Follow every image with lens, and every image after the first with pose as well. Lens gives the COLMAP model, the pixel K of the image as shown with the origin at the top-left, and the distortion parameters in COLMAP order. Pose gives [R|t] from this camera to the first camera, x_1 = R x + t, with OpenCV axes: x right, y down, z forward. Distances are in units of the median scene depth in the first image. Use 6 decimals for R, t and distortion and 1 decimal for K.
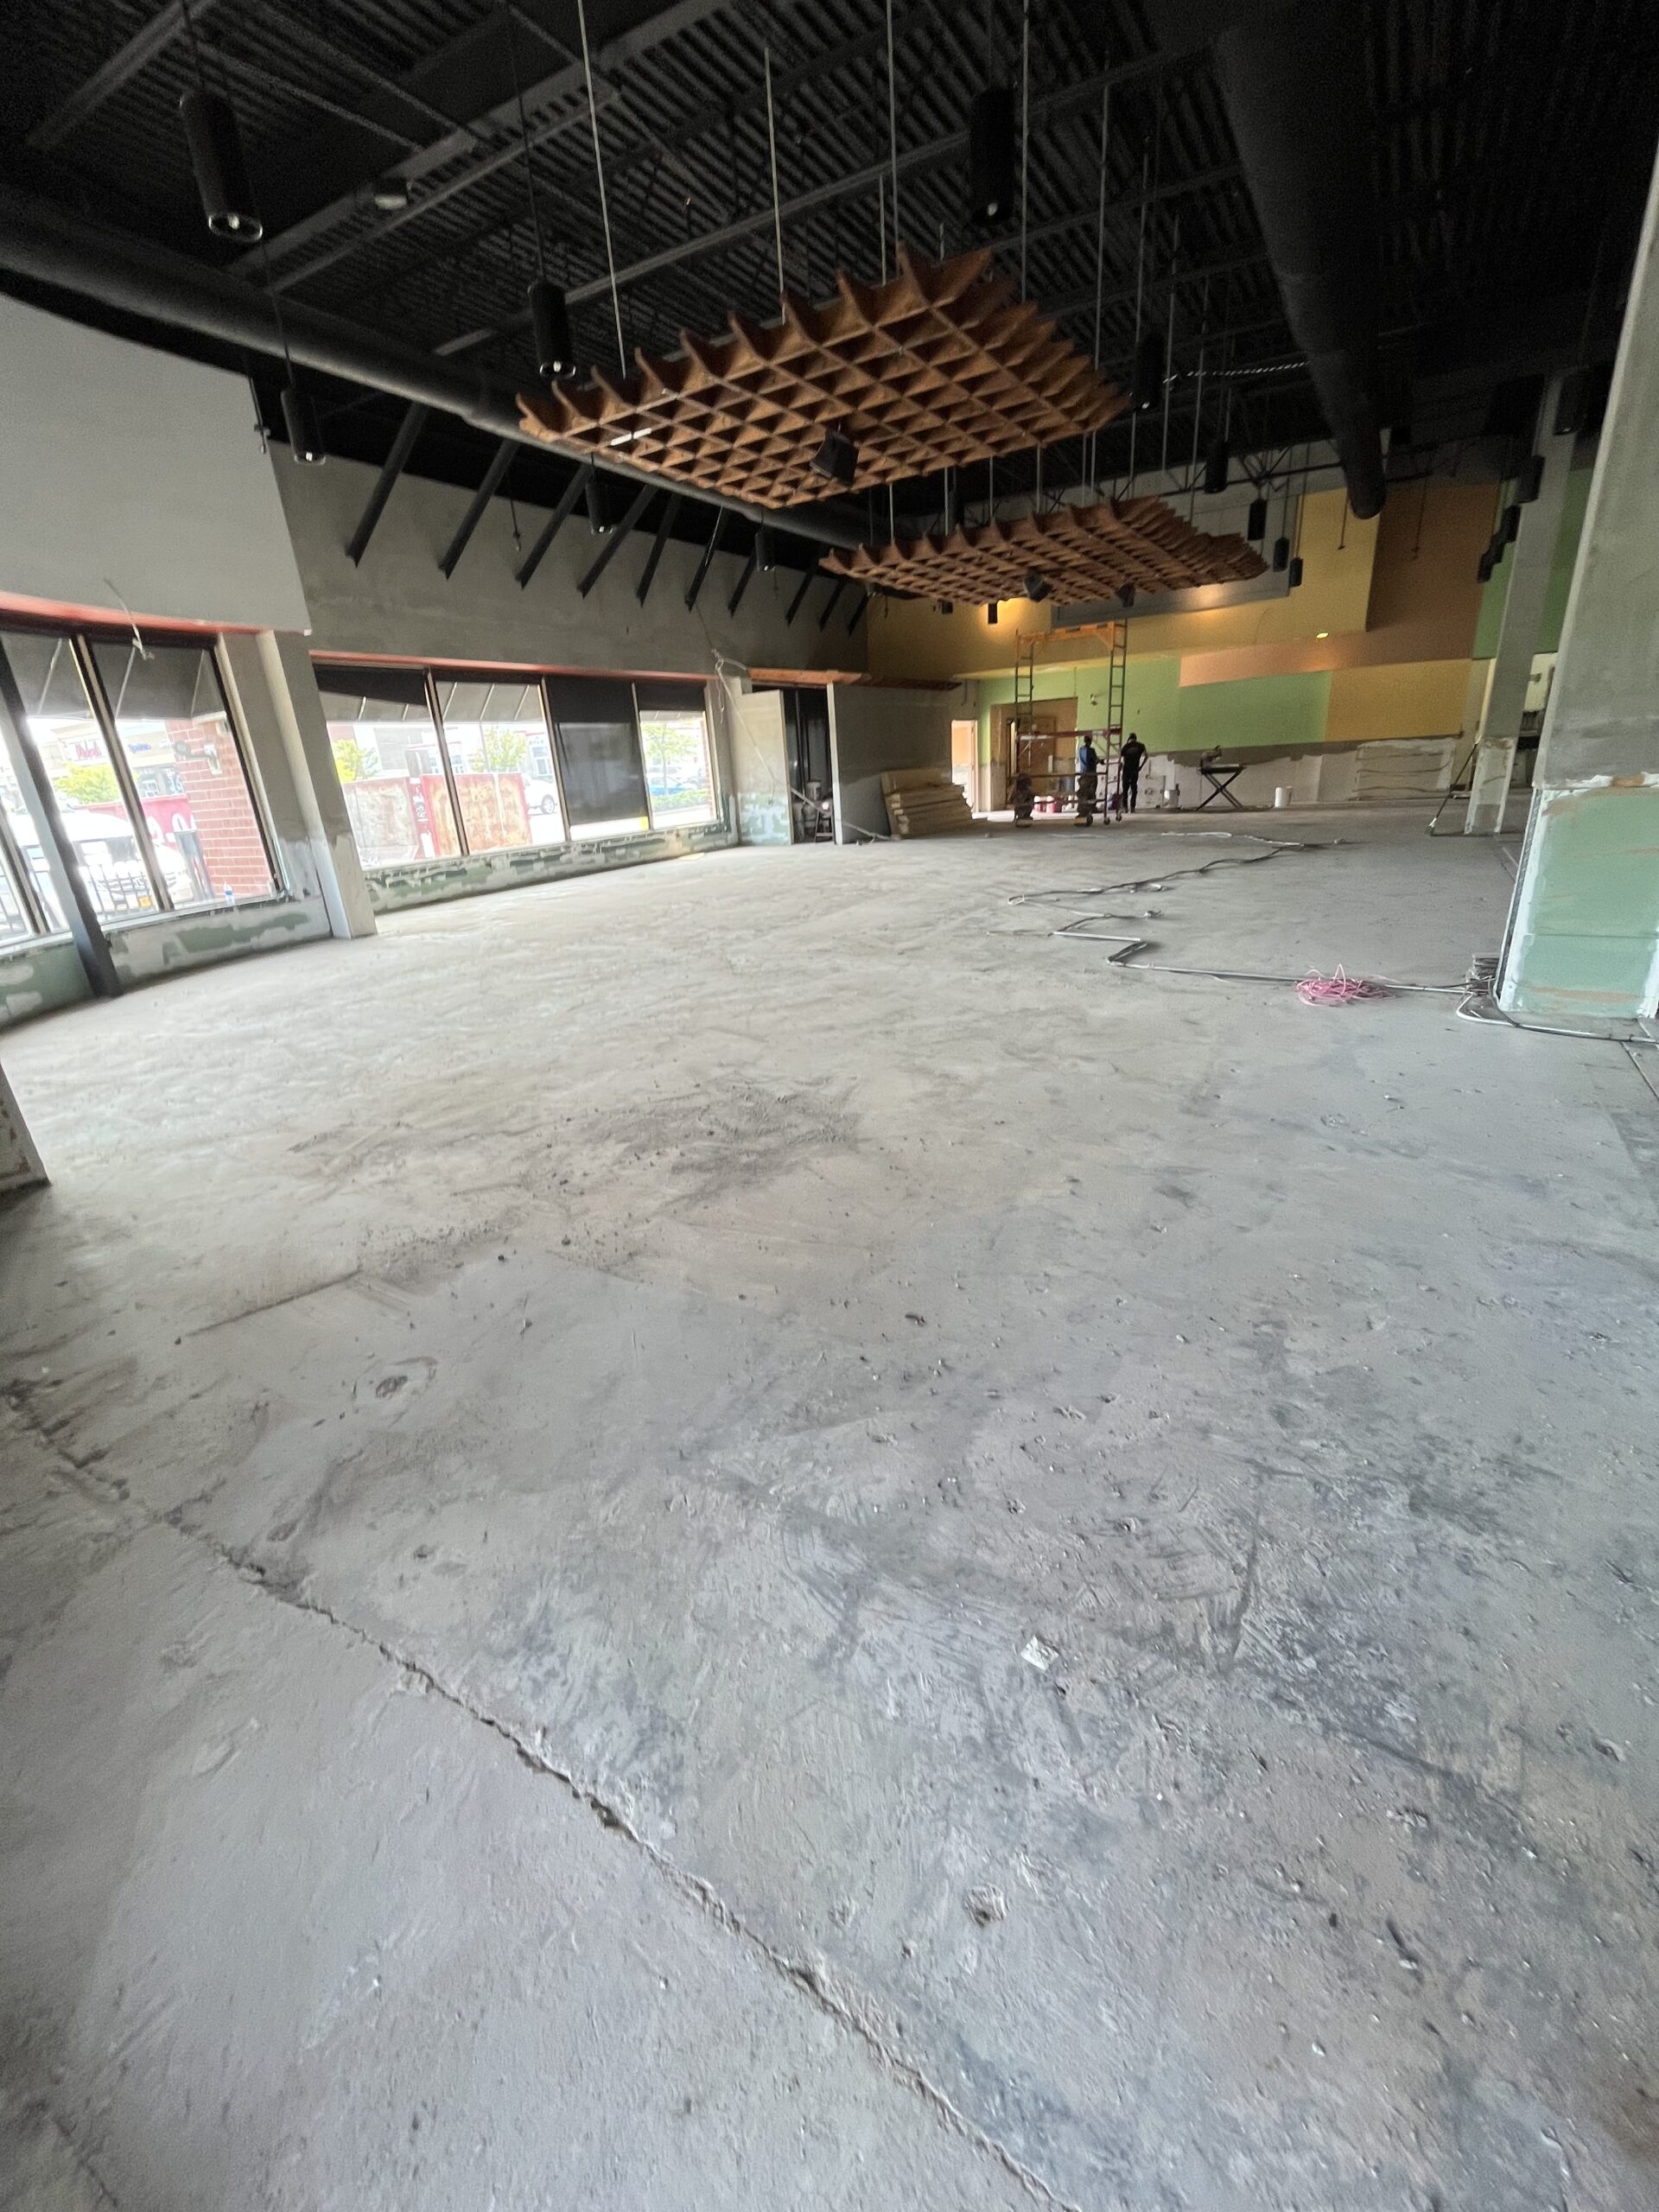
lens RADIAL K [[909.9, 0, 829.5], [0, 909.9, 1106.0], [0, 0, 1]] dist [-0.004890, 0.000143]
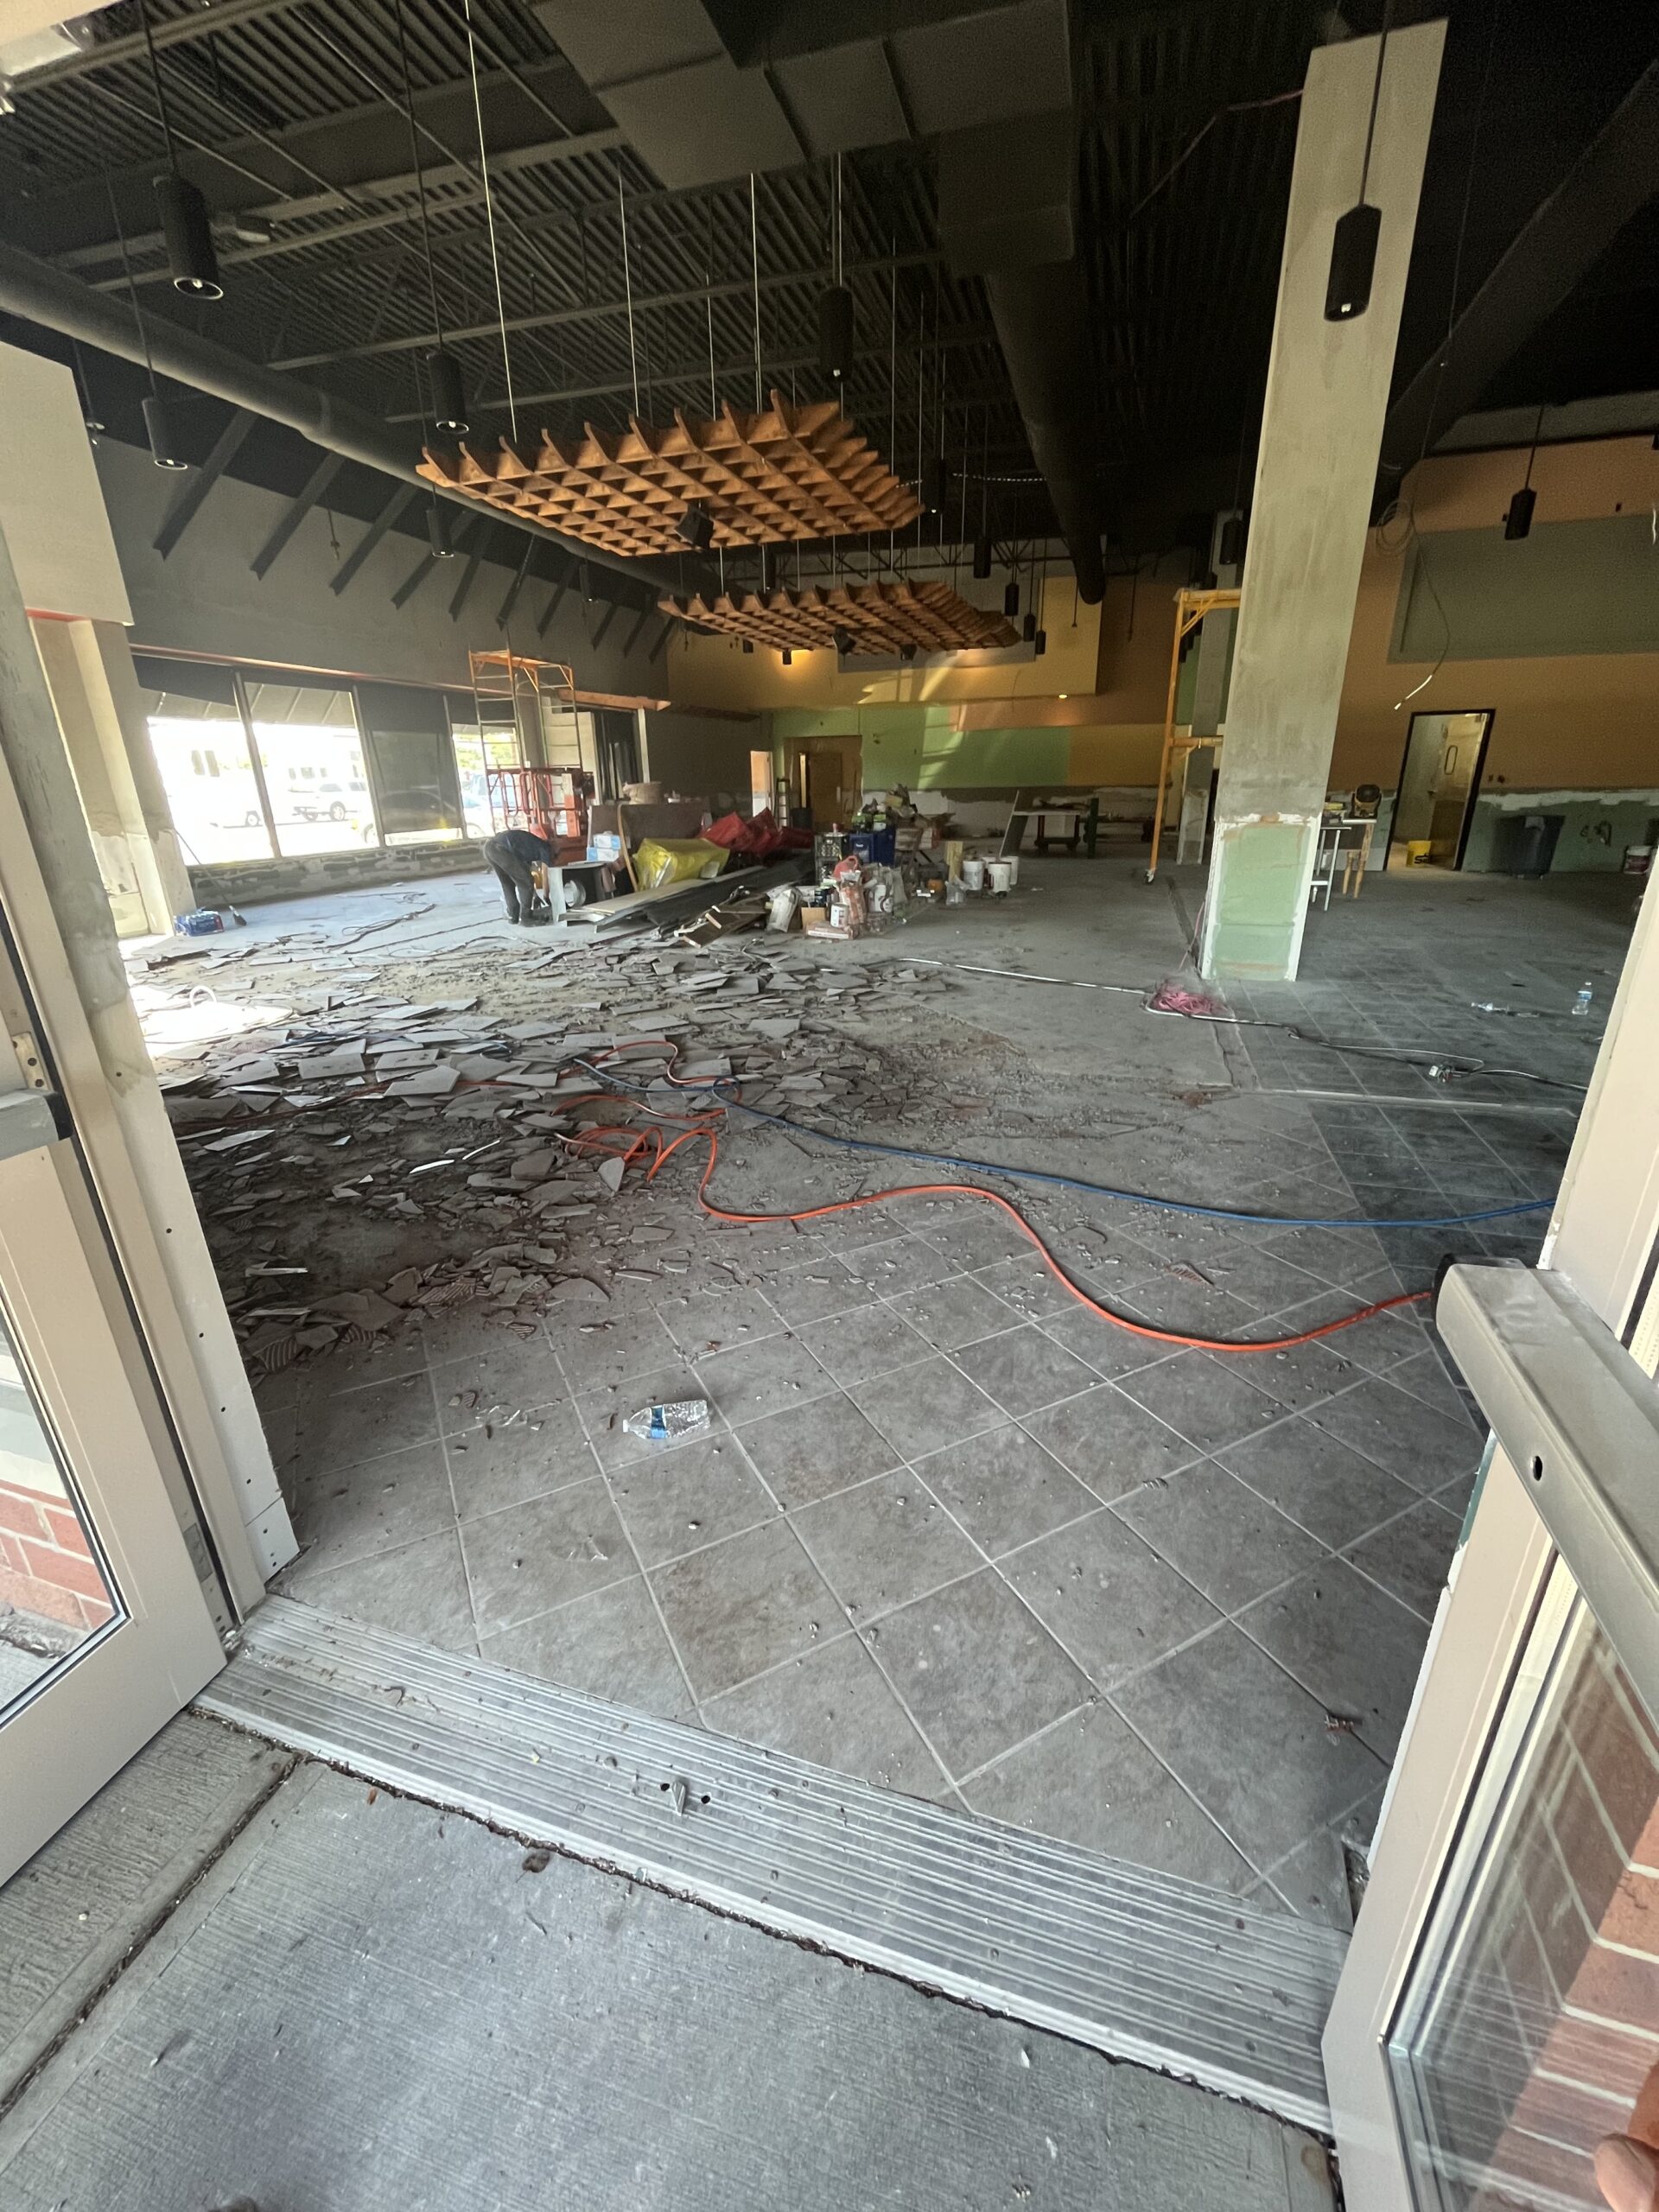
lens RADIAL K [[915.3, 0, 829.5], [0, 915.3, 1106.0], [0, 0, 1]] dist [-0.000239, -0.000501]
pose [[0.971854, -0.033456, 0.233195, -0.093086], [0.040073, 0.998916, -0.023692, 0.060922], [-0.232149, 0.032370, 0.972141, -0.140164]]
